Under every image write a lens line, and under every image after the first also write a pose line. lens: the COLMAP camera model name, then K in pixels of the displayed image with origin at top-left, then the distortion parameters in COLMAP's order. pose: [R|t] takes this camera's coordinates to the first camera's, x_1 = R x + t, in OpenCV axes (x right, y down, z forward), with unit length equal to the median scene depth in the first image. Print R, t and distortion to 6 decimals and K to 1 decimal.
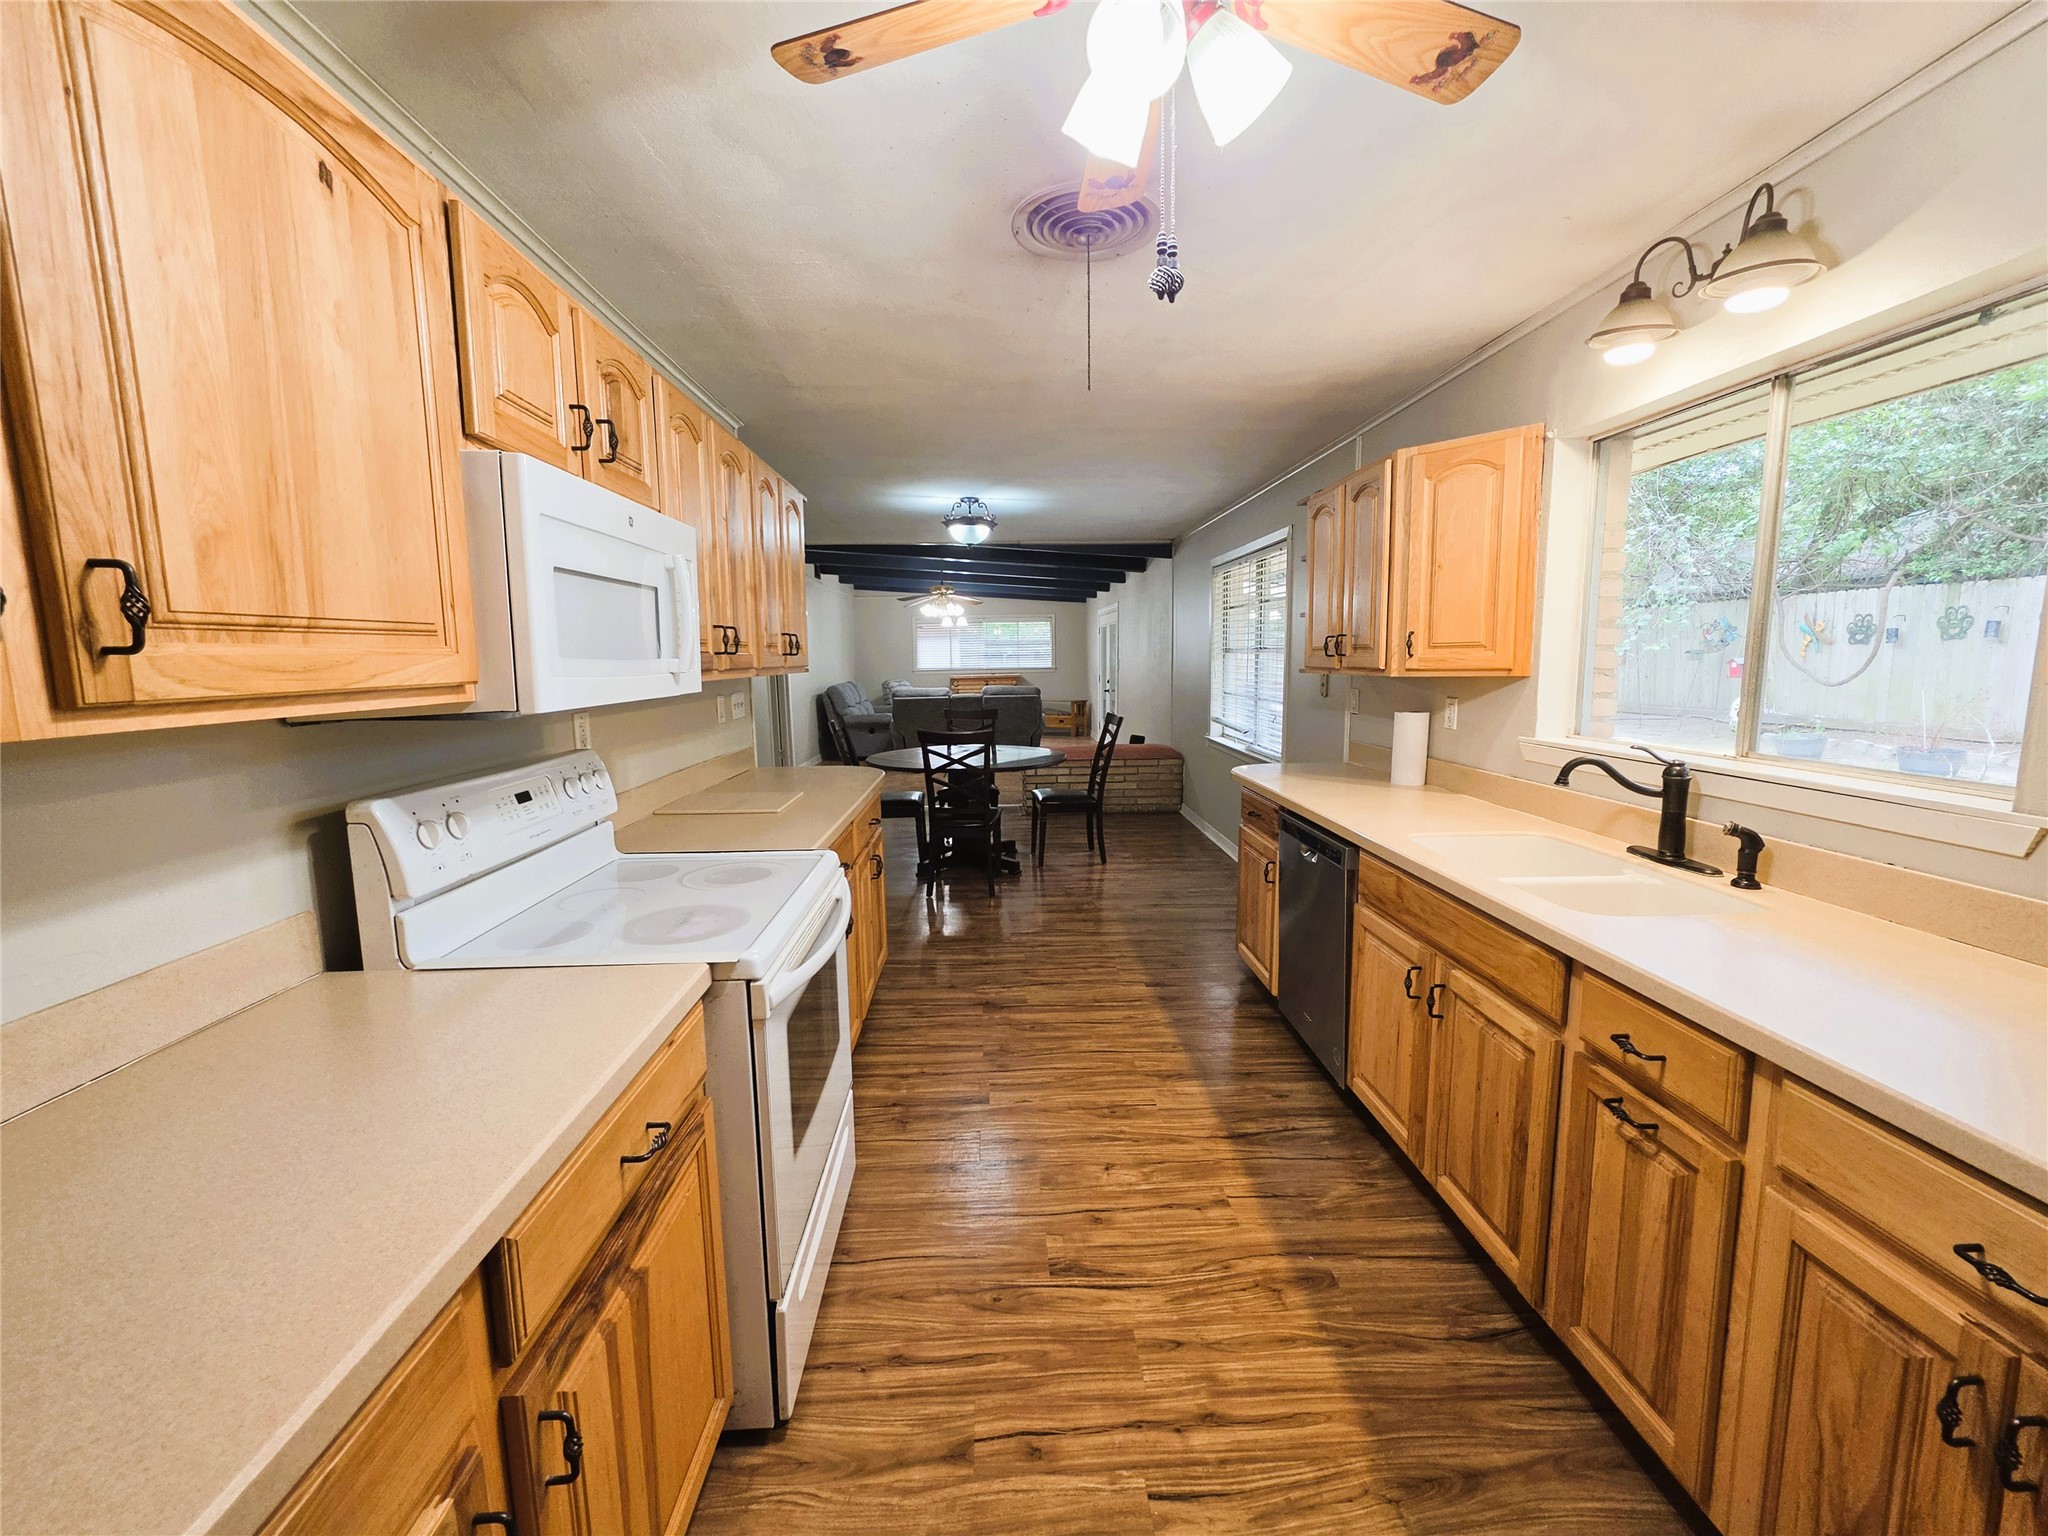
lens RADIAL K [[824.8, 0, 1030.6], [0, 824.8, 767.6], [0, 0, 1]] dist [-0.001439, -0.000143]
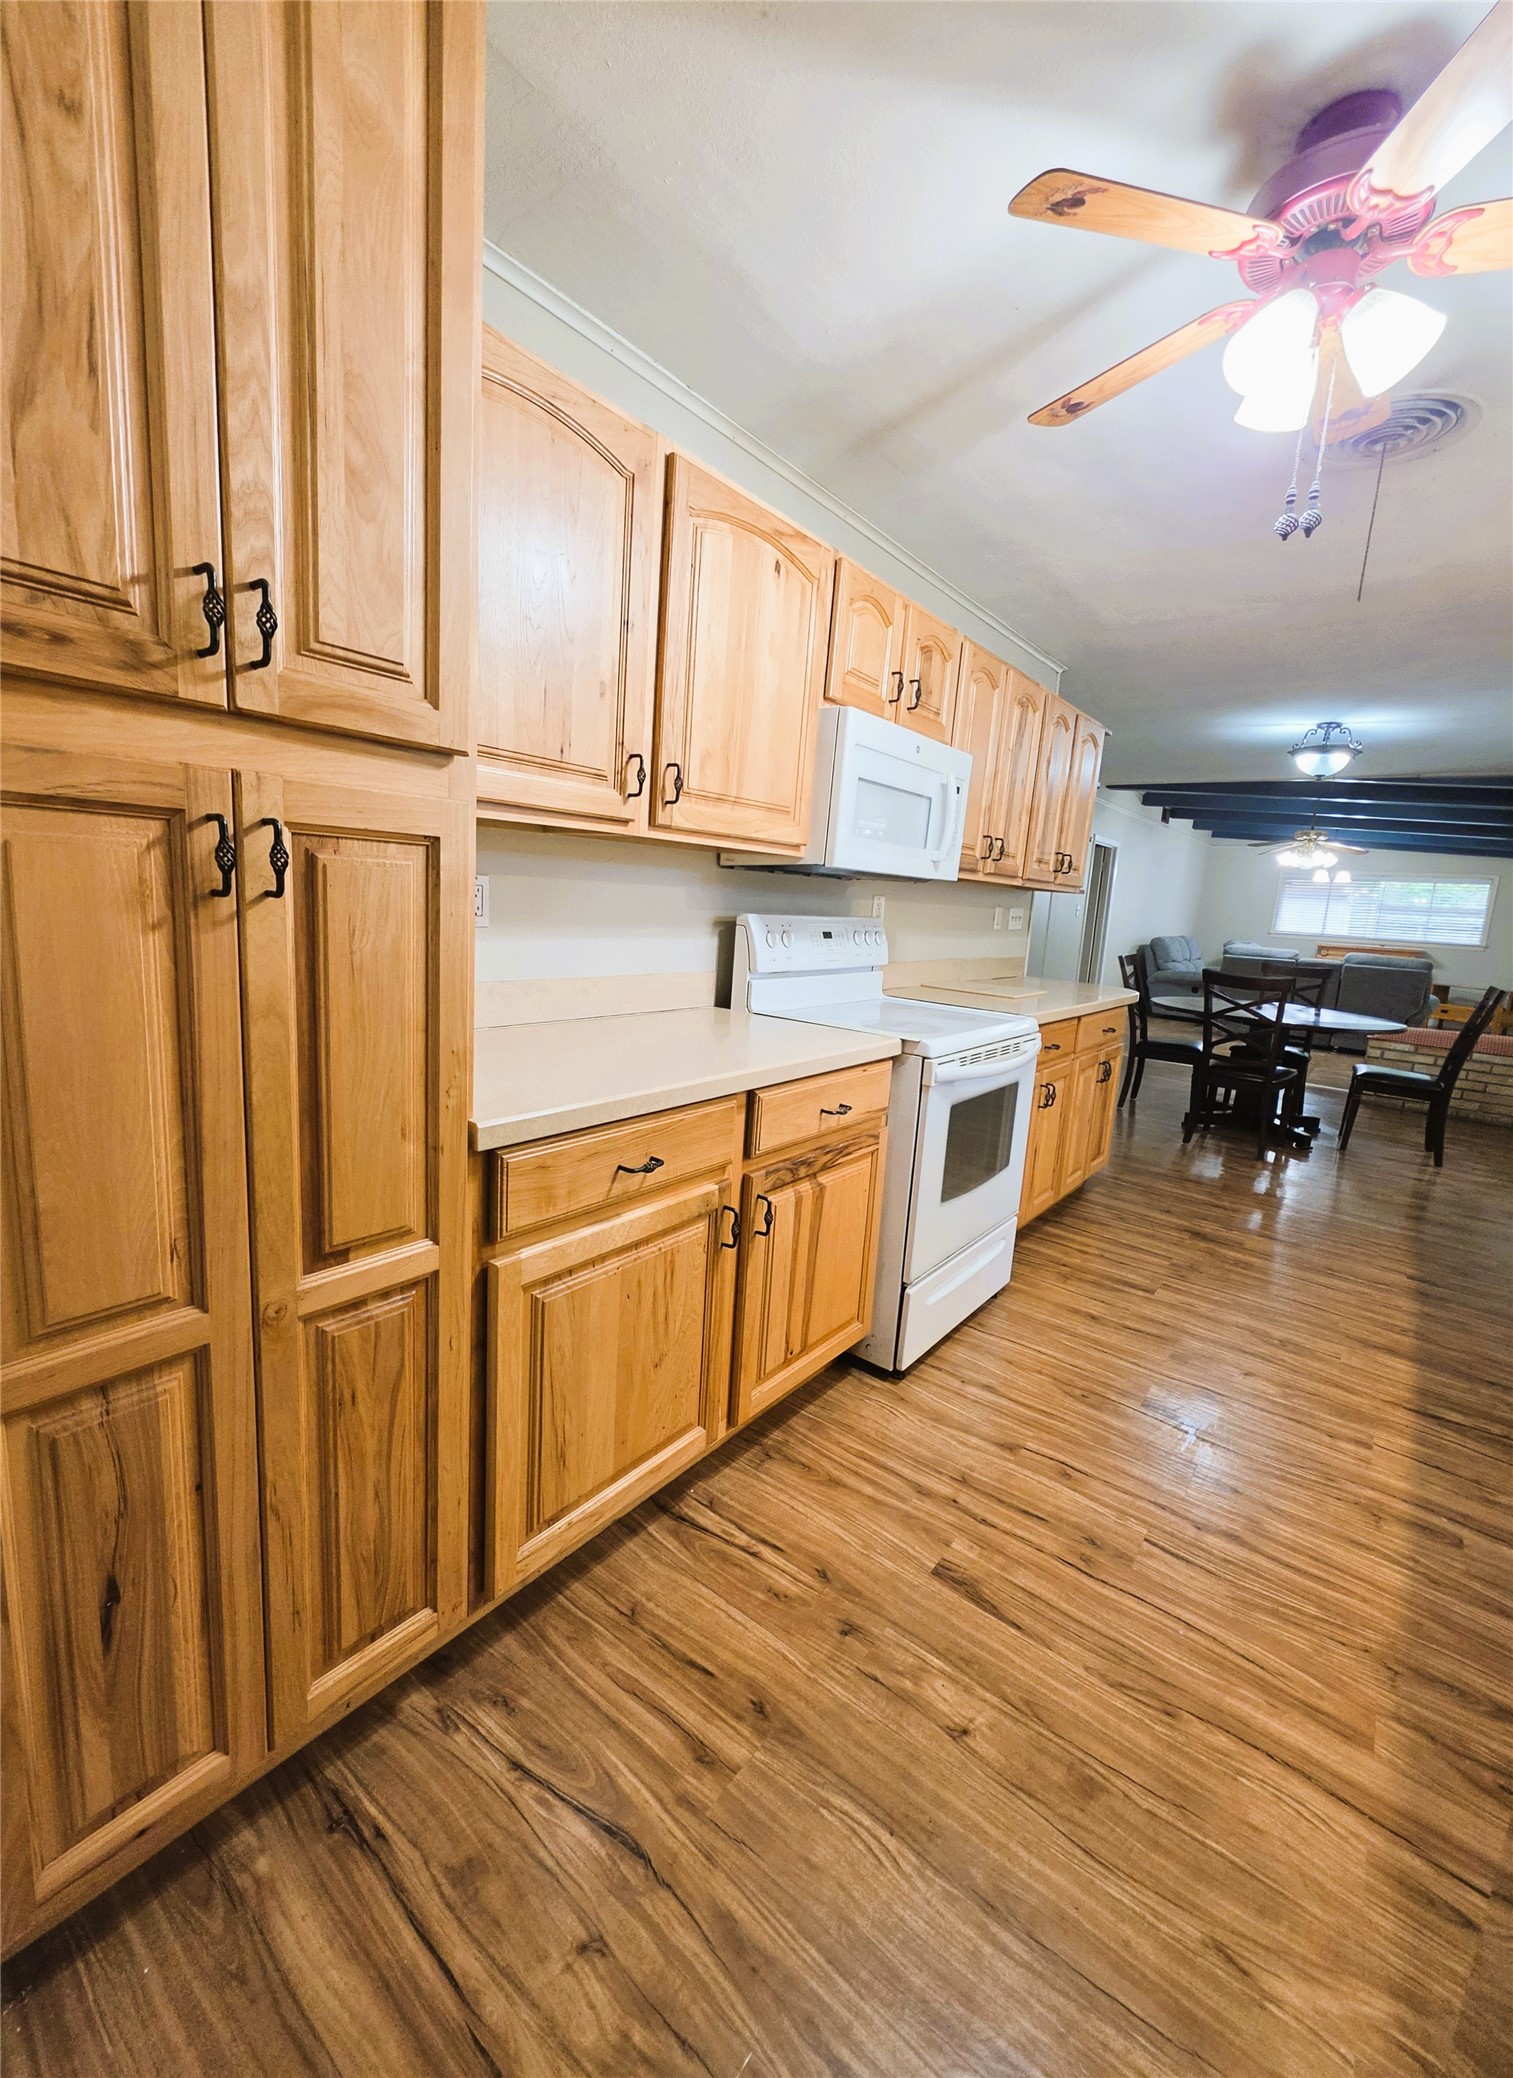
lens RADIAL K [[854.8, 0, 750.4], [0, 854.8, 1037.0], [0, 0, 1]] dist [0.001531, 0.000087]
pose [[0.757266, 0.165693, -0.631738, 0.301255], [-0.157386, 0.985074, 0.069708, 0.130370], [0.633859, 0.046639, 0.772041, -0.297513]]
